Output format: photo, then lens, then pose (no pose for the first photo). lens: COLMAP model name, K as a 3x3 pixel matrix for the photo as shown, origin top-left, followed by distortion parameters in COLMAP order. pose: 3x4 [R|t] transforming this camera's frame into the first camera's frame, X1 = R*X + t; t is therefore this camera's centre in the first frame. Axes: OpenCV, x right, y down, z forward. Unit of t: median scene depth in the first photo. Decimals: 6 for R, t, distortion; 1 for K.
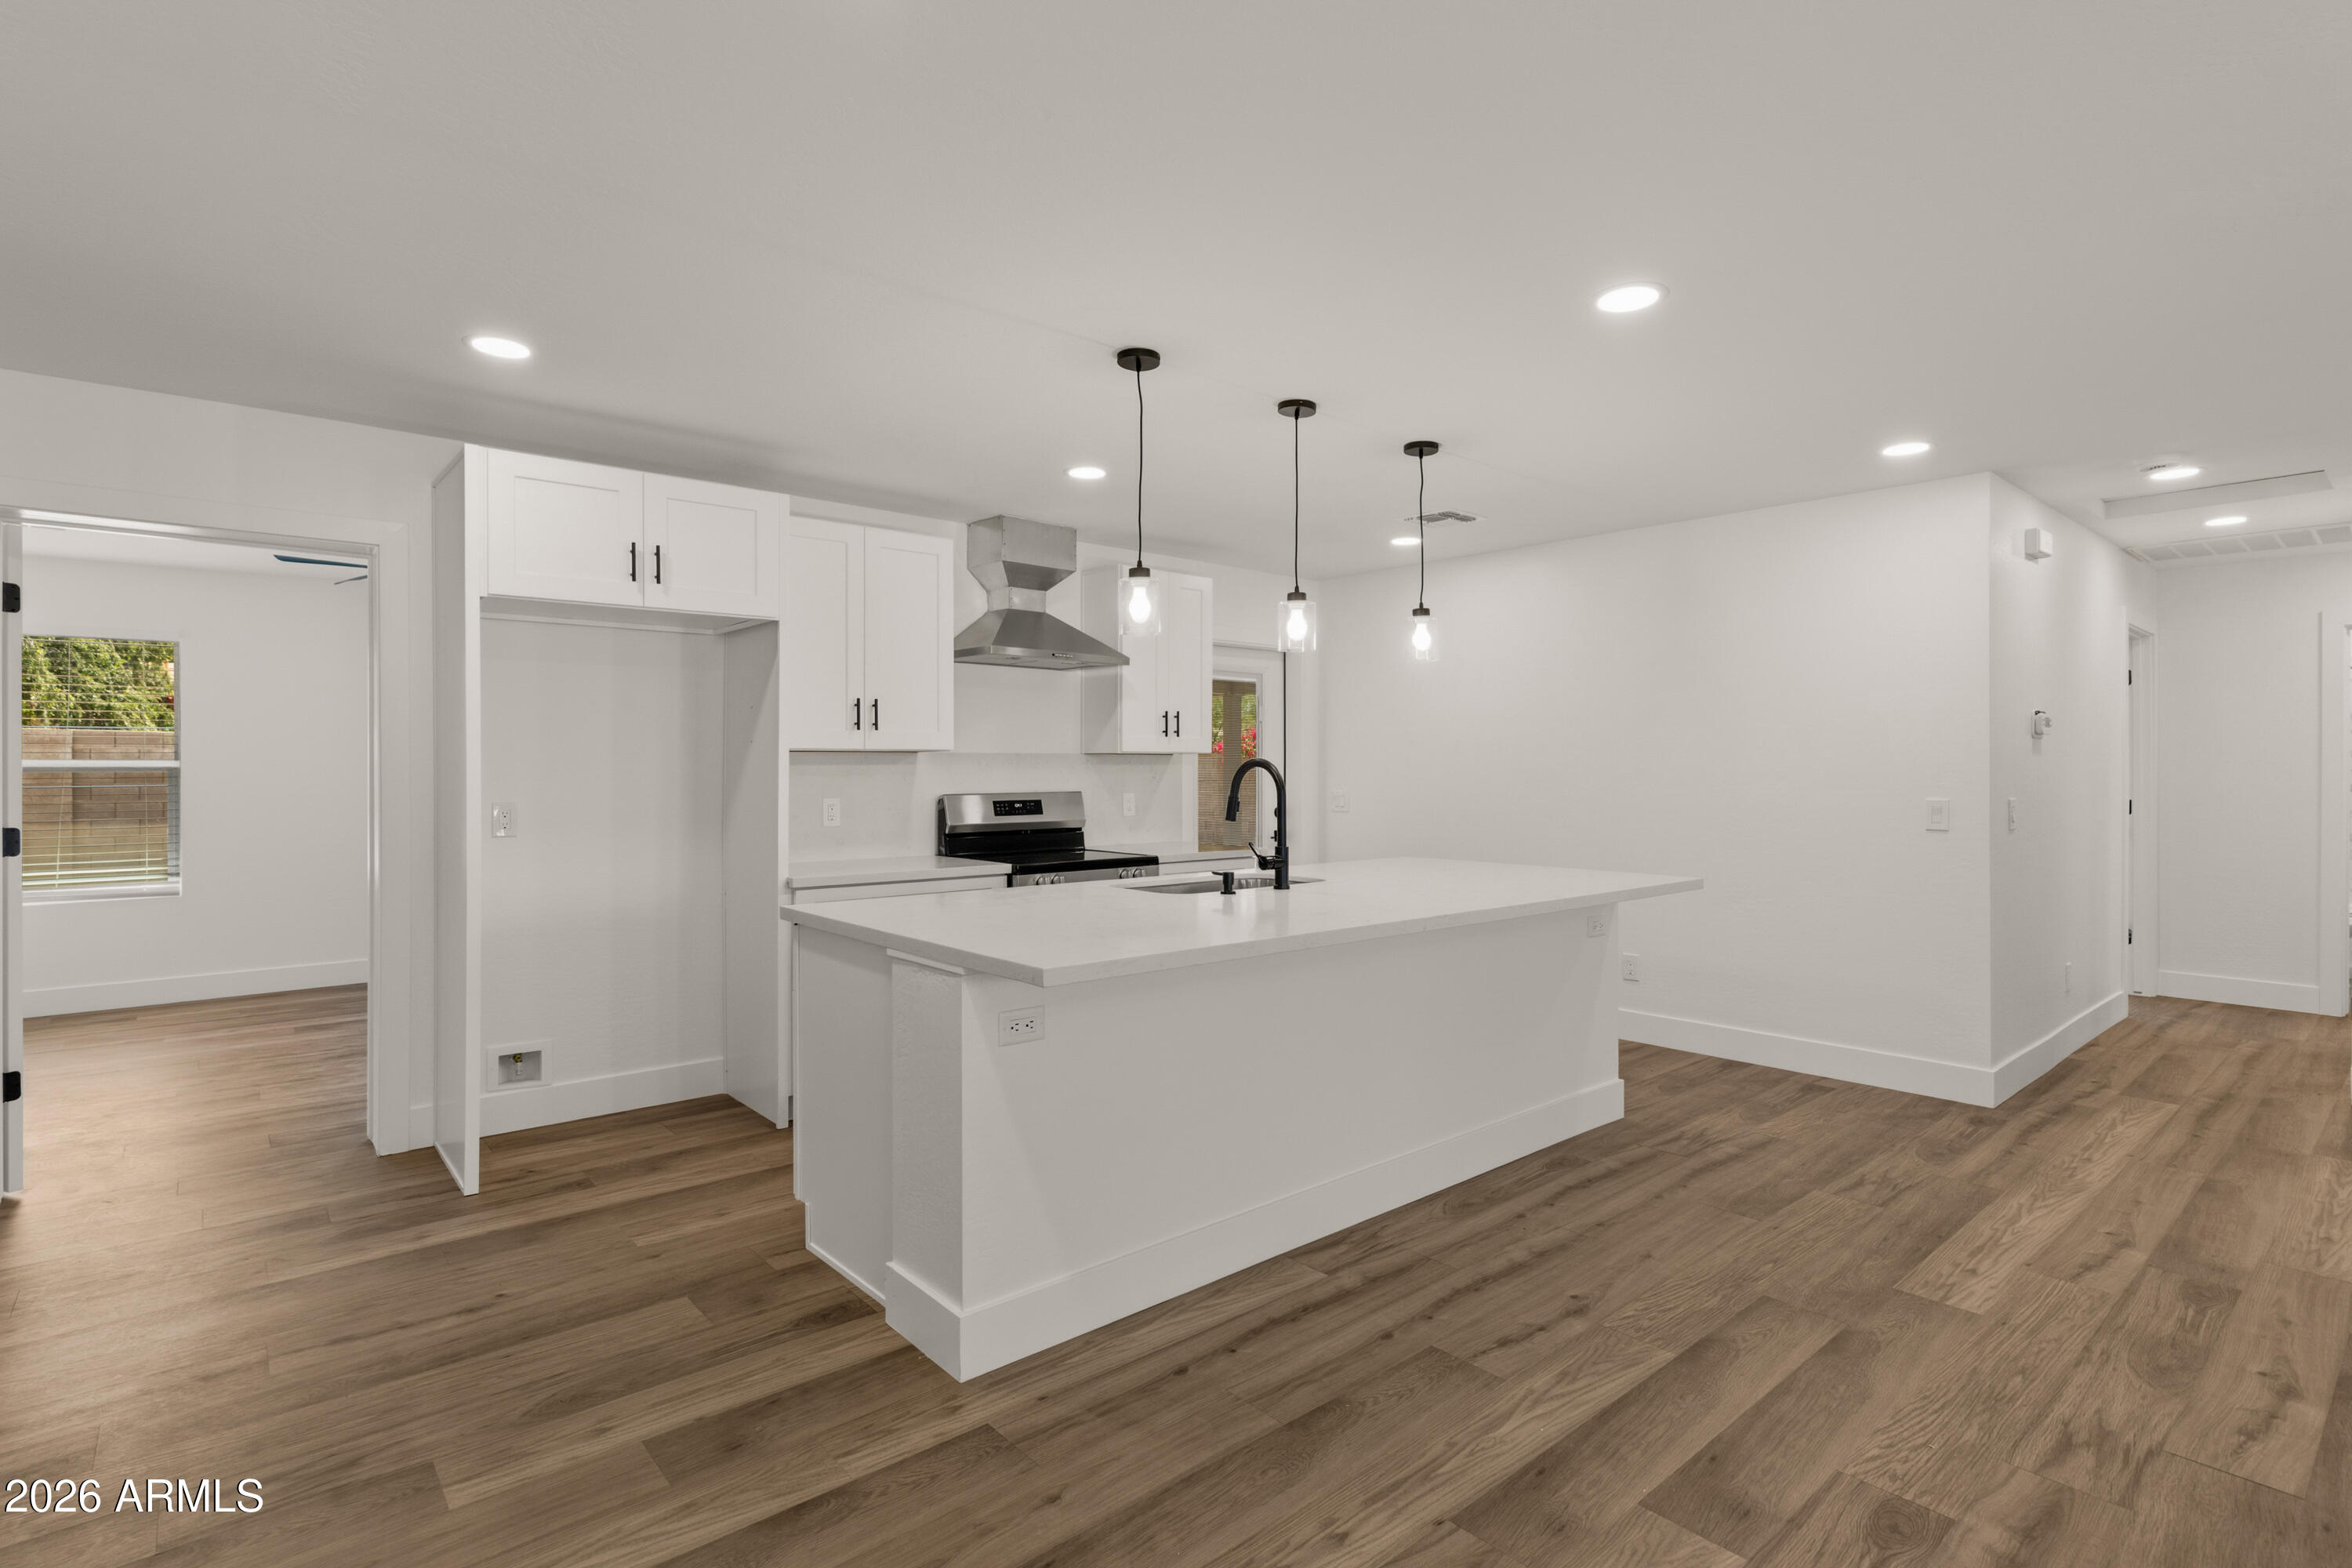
lens RADIAL K [[1118.0, 0, 1160.0], [0, 1118.0, 773.6], [0, 0, 1]] dist [-0.002879, 0.000436]
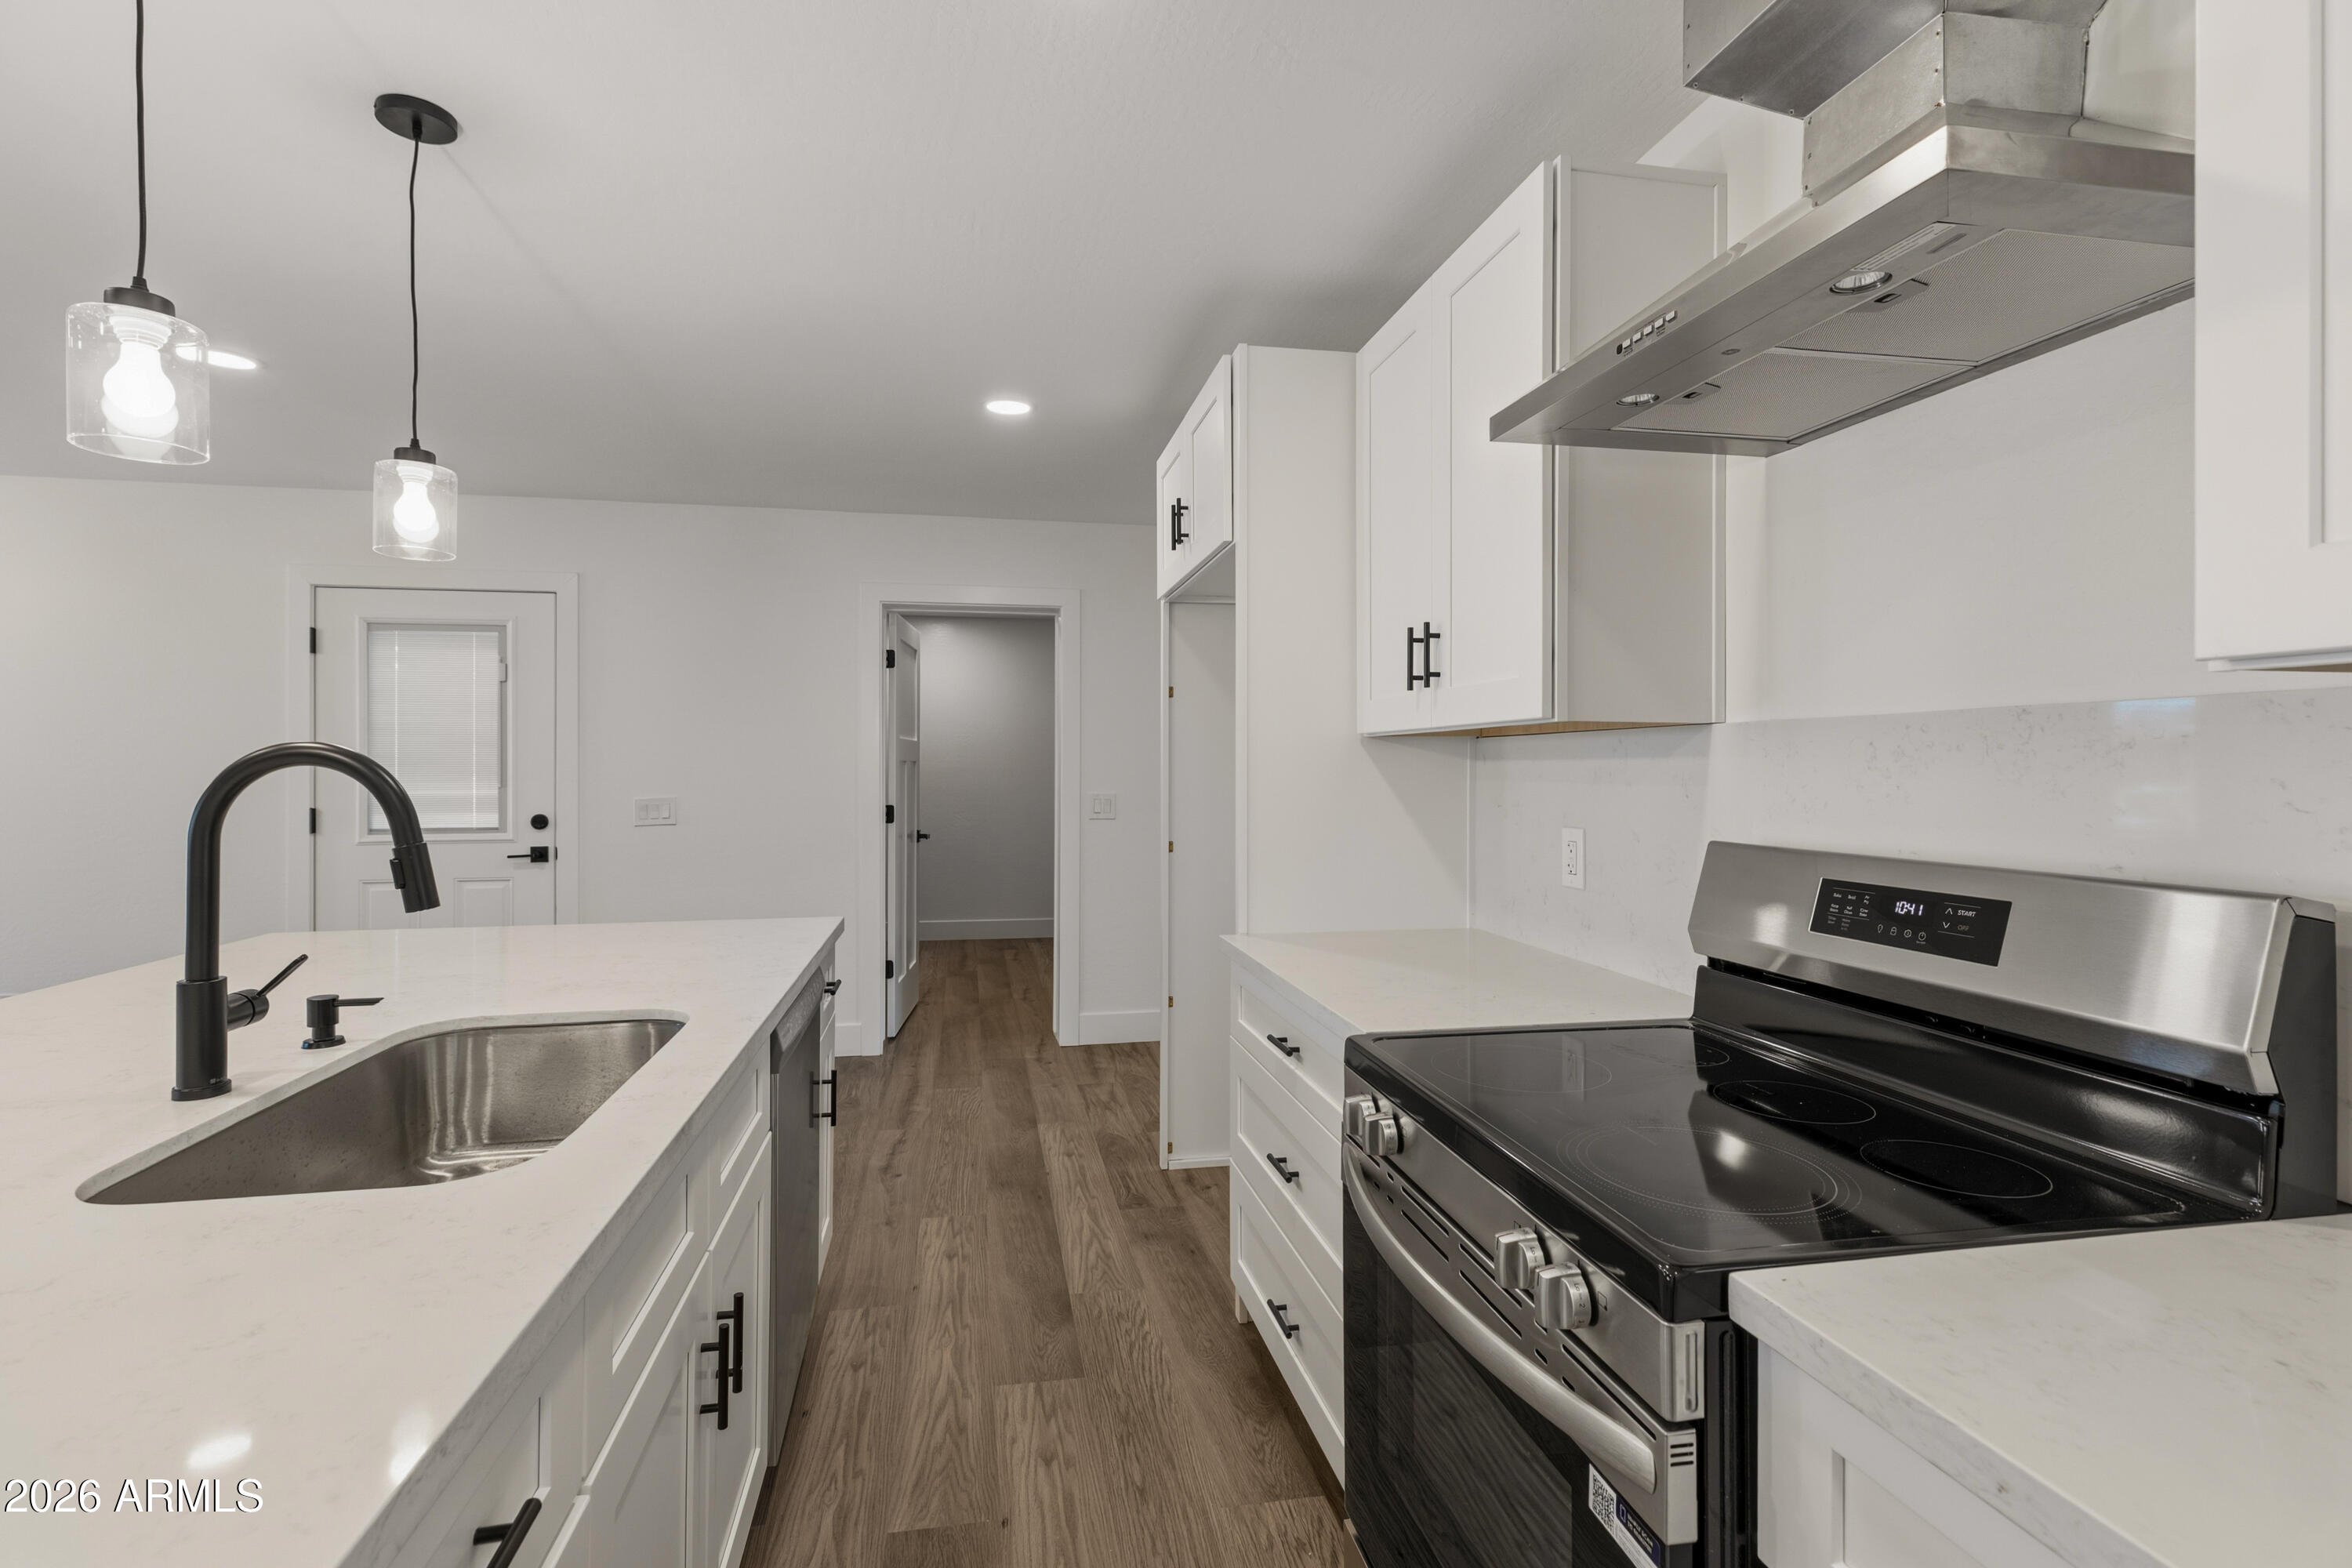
lens RADIAL K [[1055.8, 0, 1134.6], [0, 1055.8, 763.3], [0, 0, 1]] dist [0.008231, -0.001183]
pose [[-0.497469, -0.002331, -0.867479, 0.230358], [-0.002422, 0.999996, -0.001298, -0.006022], [0.867478, 0.001456, -0.497473, 1.262711]]
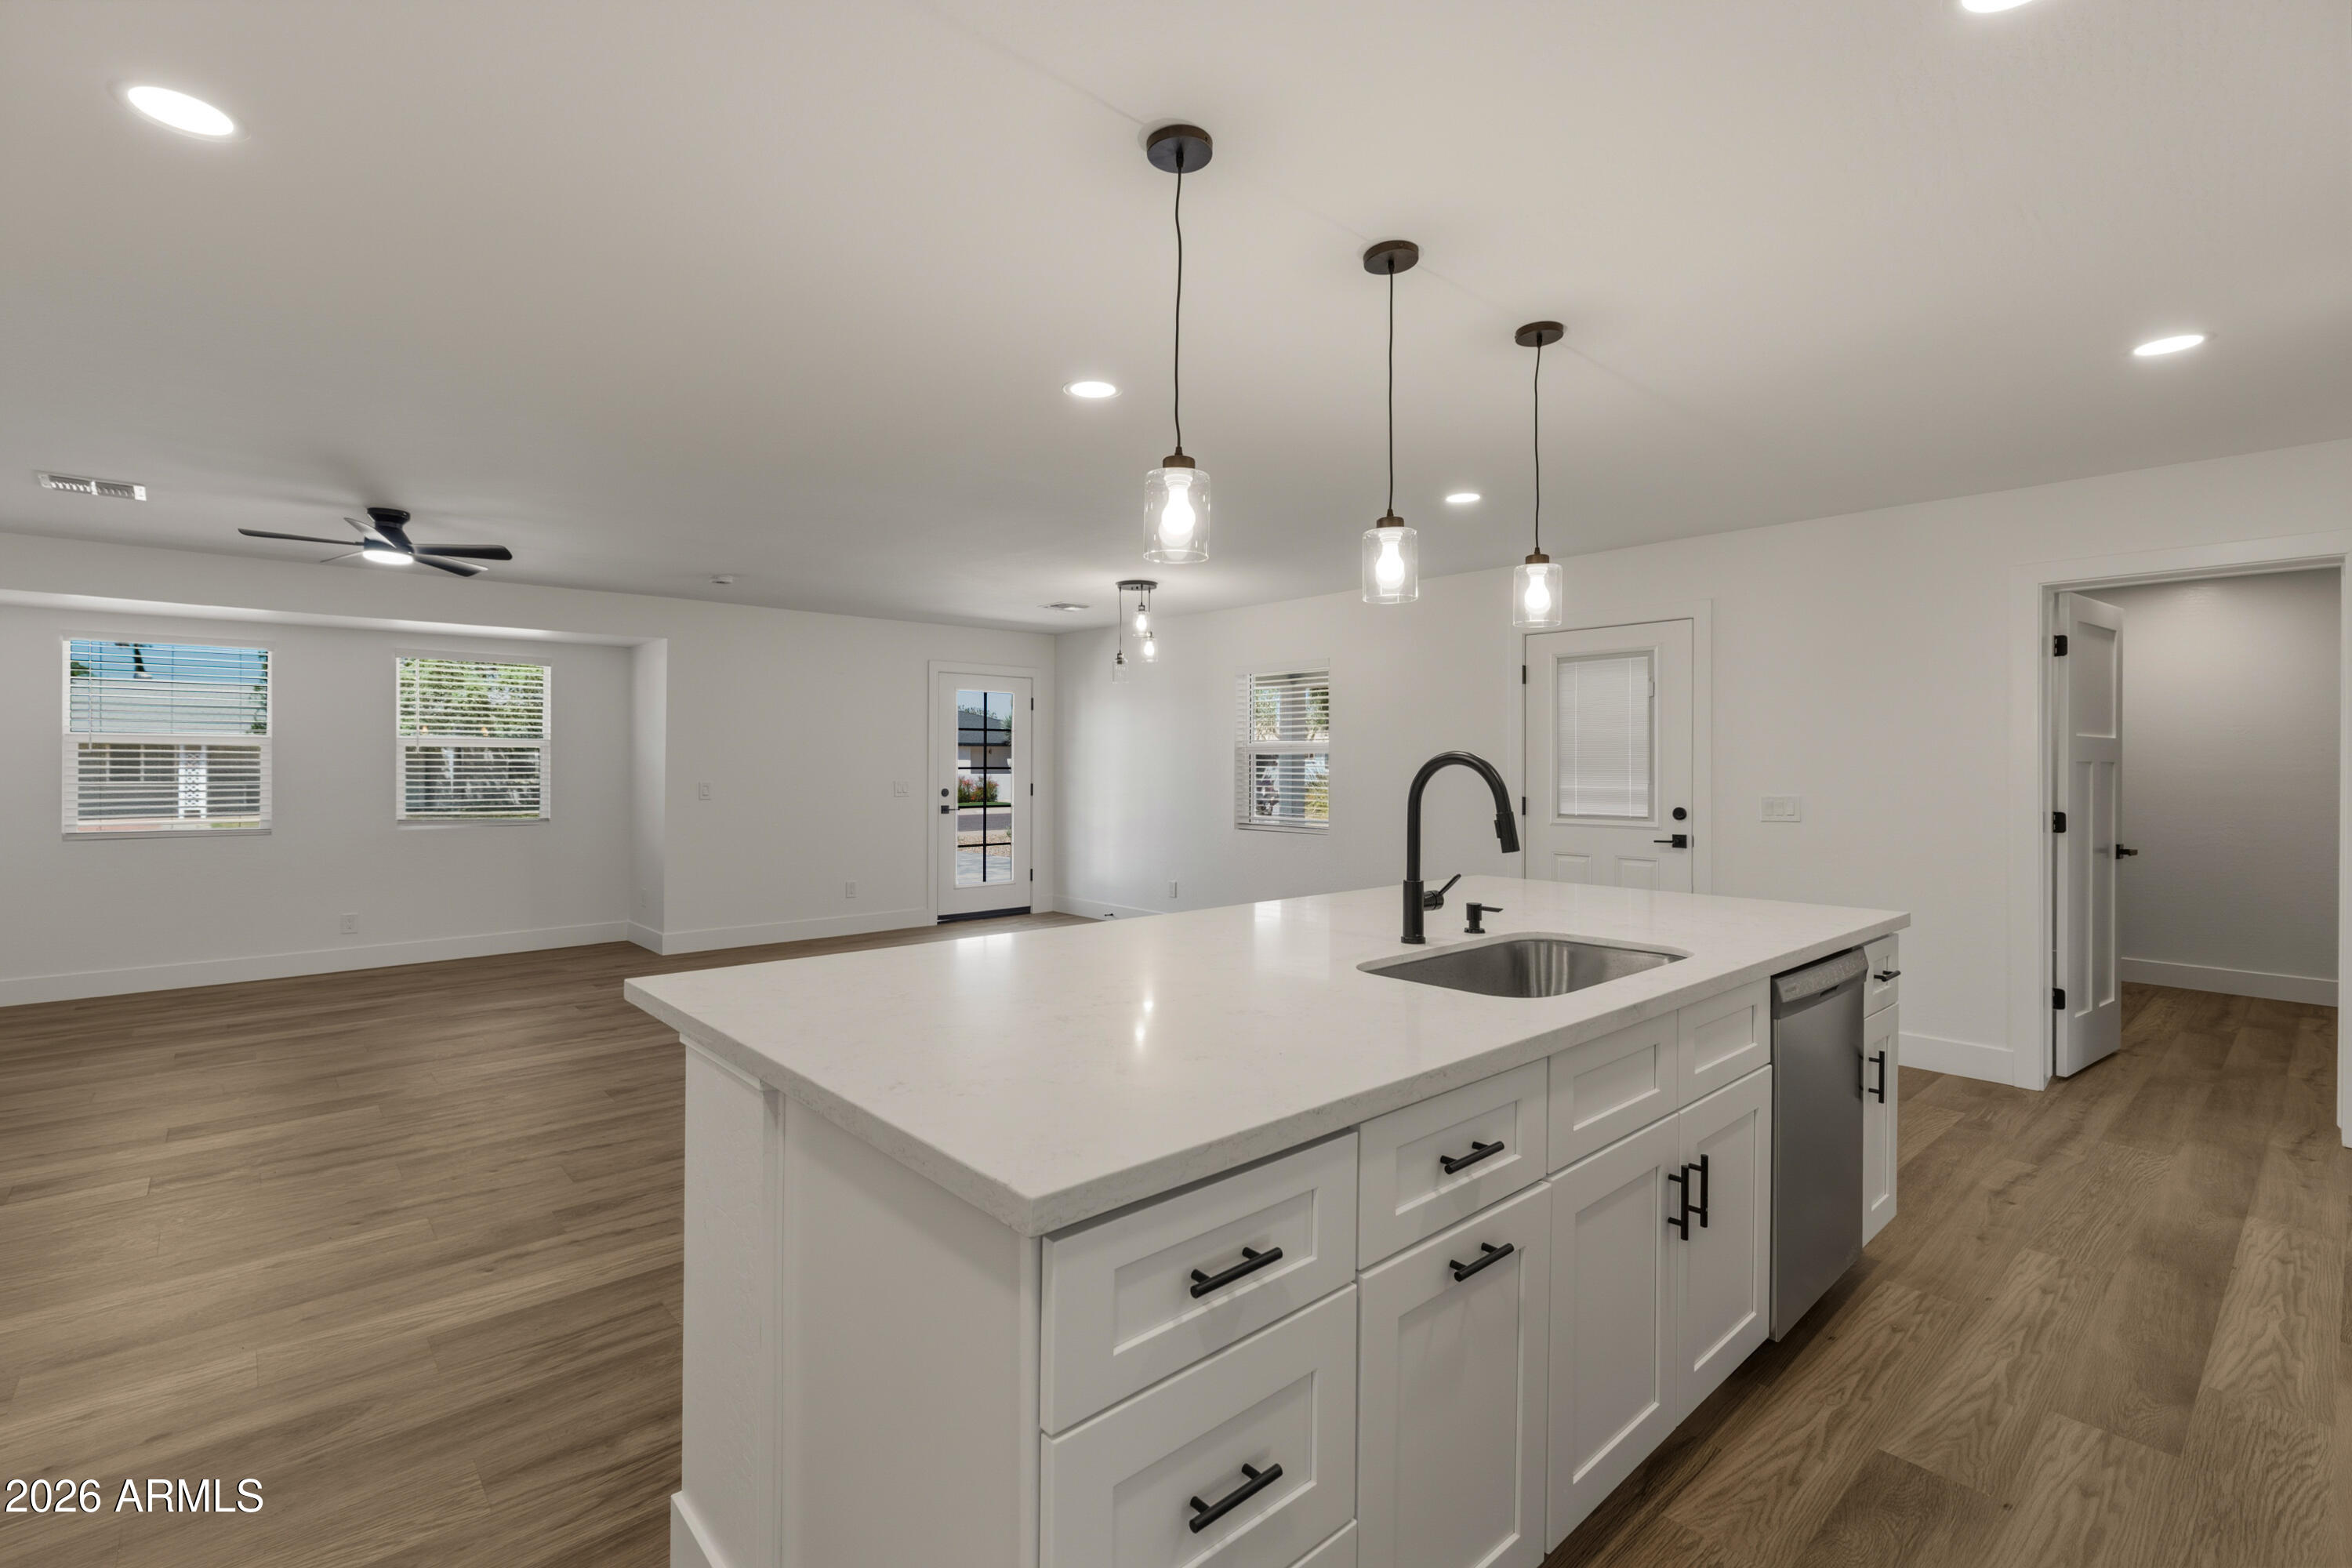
lens RADIAL K [[1055.8, 0, 1168.6], [0, 1055.8, 774.1], [0, 0, 1]] dist [0.008231, -0.001183]
pose [[-0.999610, -0.003550, -0.027709, 0.246172], [-0.003861, 0.999930, 0.011172, -0.005847], [0.027667, 0.011274, -0.999554, 1.453933]]
